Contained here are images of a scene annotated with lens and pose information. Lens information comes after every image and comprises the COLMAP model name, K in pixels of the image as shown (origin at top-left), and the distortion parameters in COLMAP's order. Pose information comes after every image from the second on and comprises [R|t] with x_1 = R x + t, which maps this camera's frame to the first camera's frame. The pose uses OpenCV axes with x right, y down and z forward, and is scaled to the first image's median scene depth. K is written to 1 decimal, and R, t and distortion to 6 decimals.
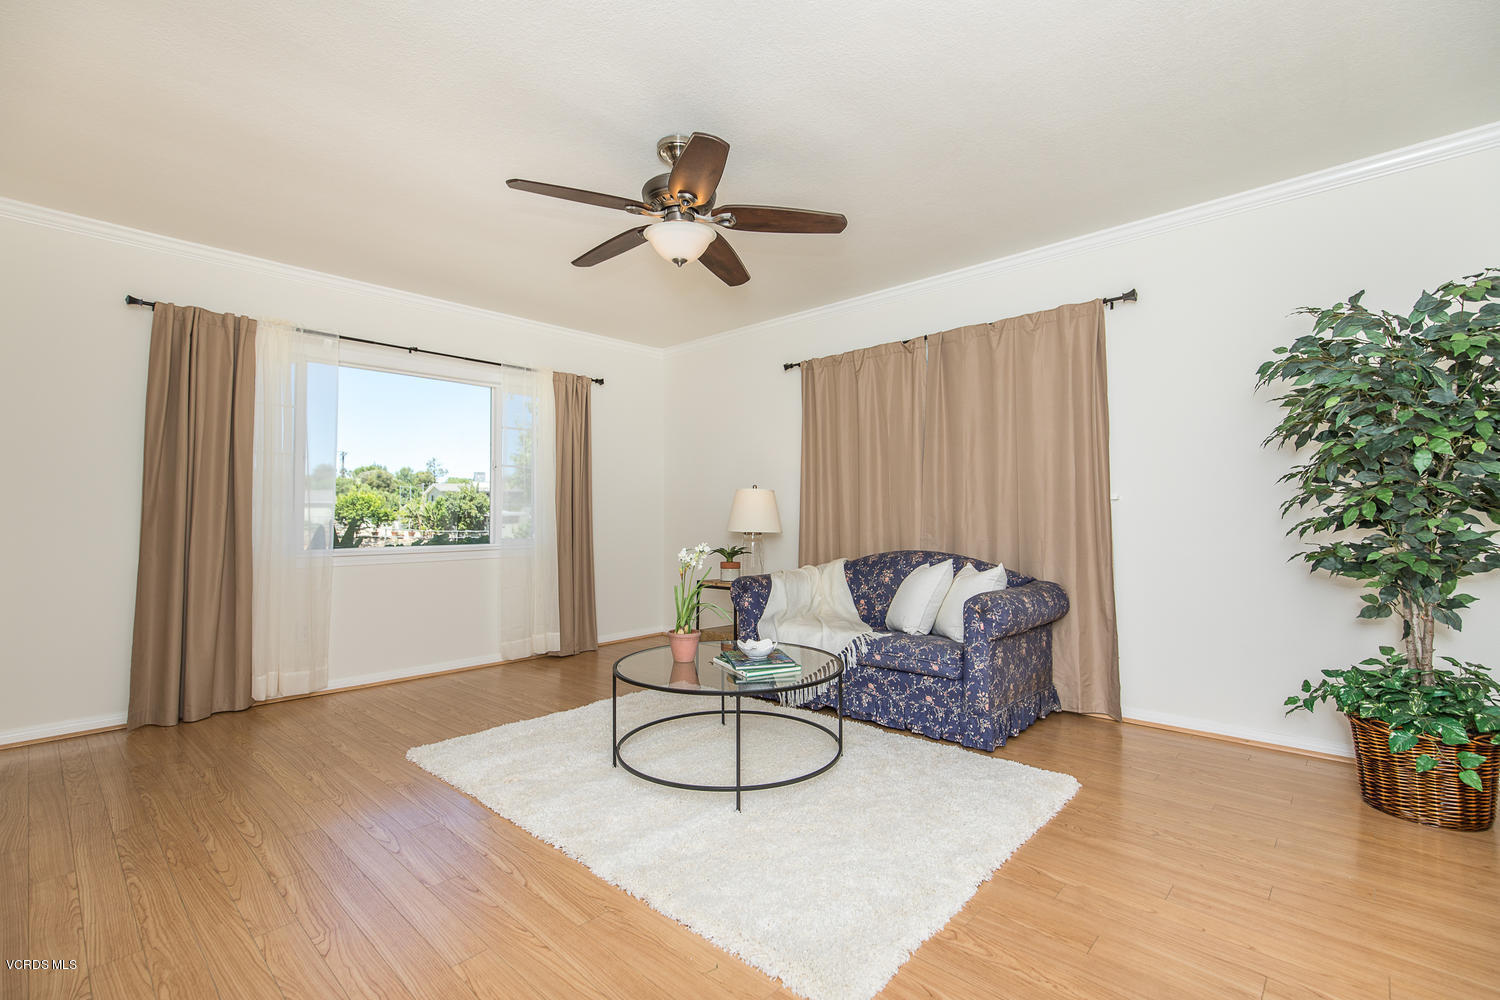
lens RADIAL K [[665.8, 0, 742.0], [0, 665.8, 495.3], [0, 0, 1]] dist [0.011531, -0.000073]
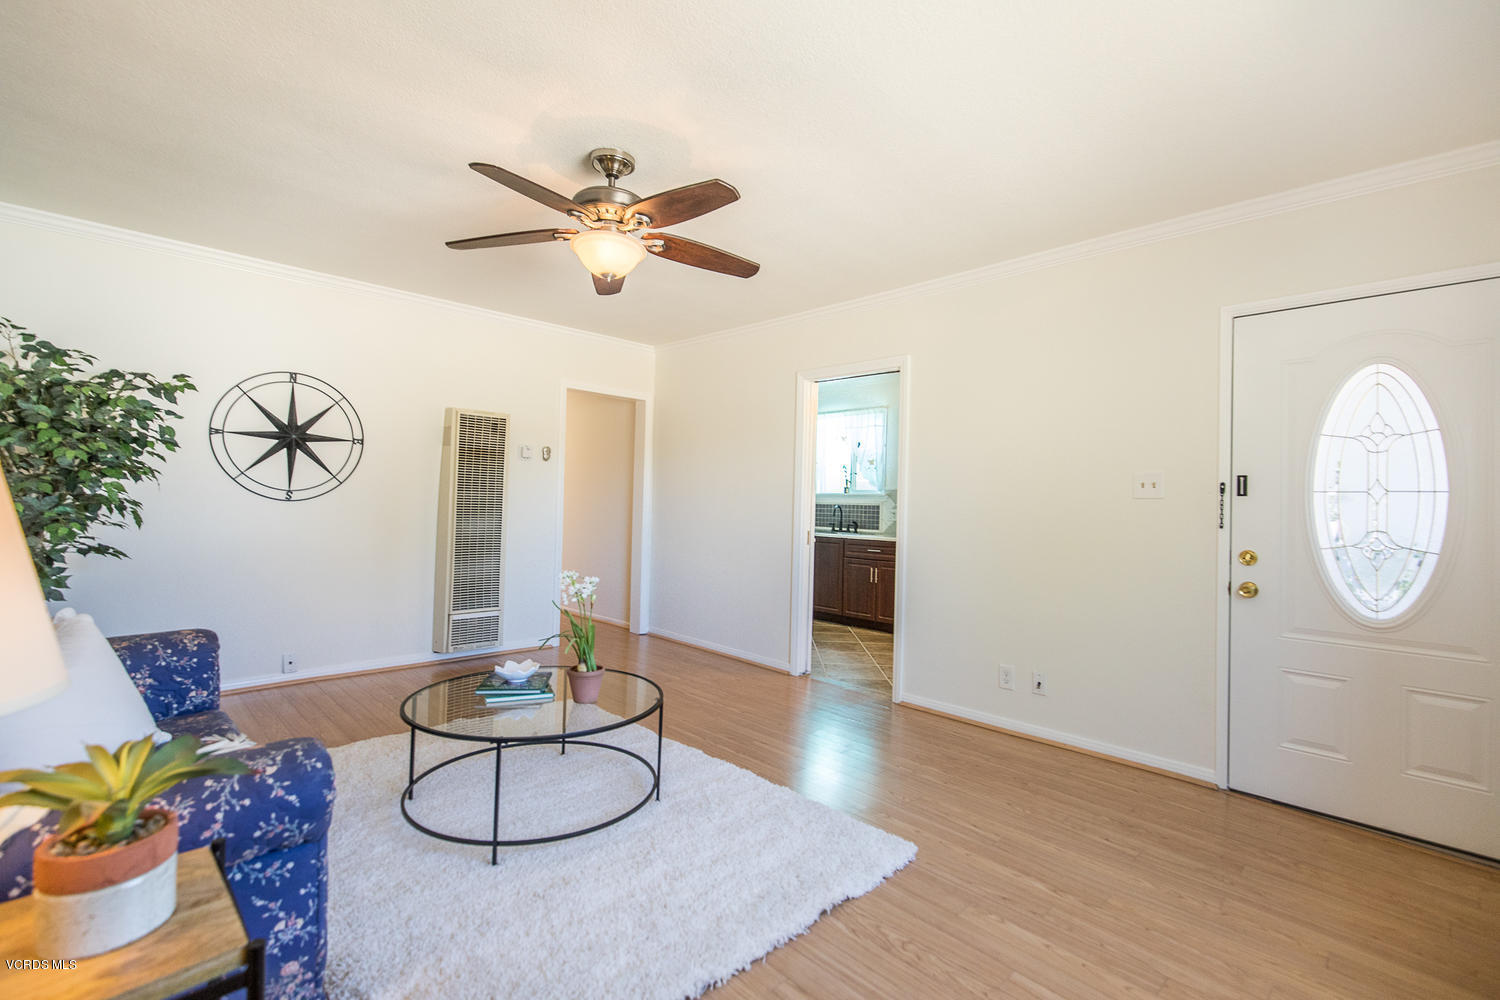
lens RADIAL K [[671.1, 0, 746.7], [0, 671.1, 492.8], [0, 0, 1]] dist [0.000072, 0.000140]
pose [[-0.998460, -0.022353, 0.050783, -0.356203], [-0.025073, 0.998249, -0.053583, 0.012072], [-0.049496, -0.054774, -0.997271, 1.975142]]
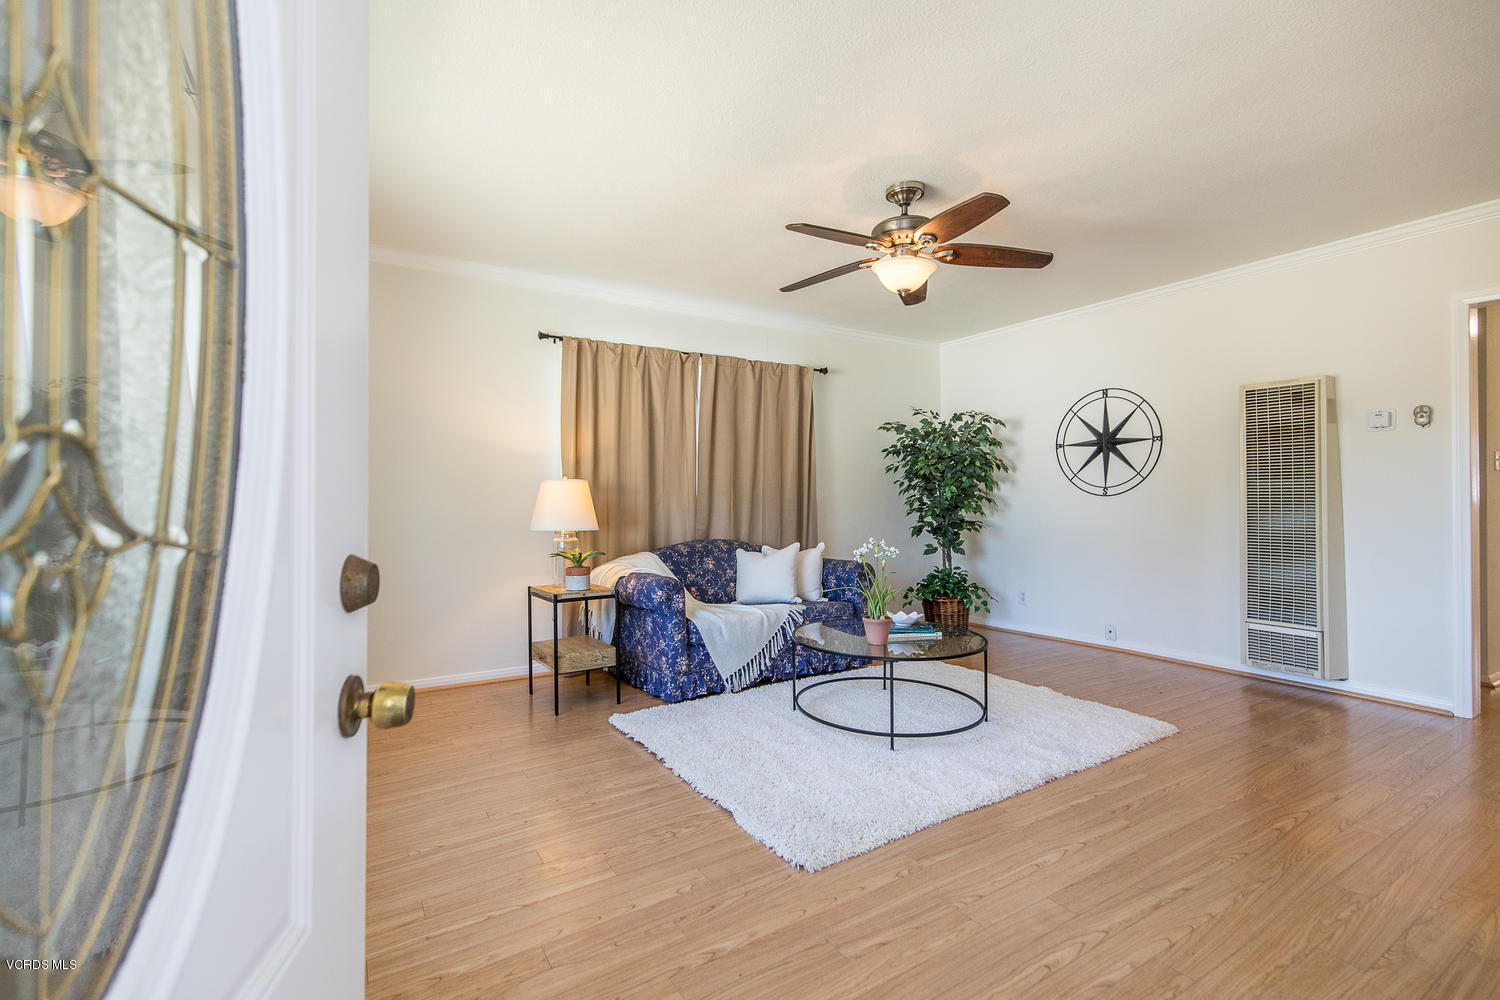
lens RADIAL K [[665.8, 0, 742.0], [0, 665.8, 495.3], [0, 0, 1]] dist [0.011531, -0.000073]
pose [[0.255751, 0.008181, 0.966708, -1.282592], [-0.033374, 0.999443, 0.000371, 0.005412], [-0.966167, -0.032358, 0.255881, 0.974159]]
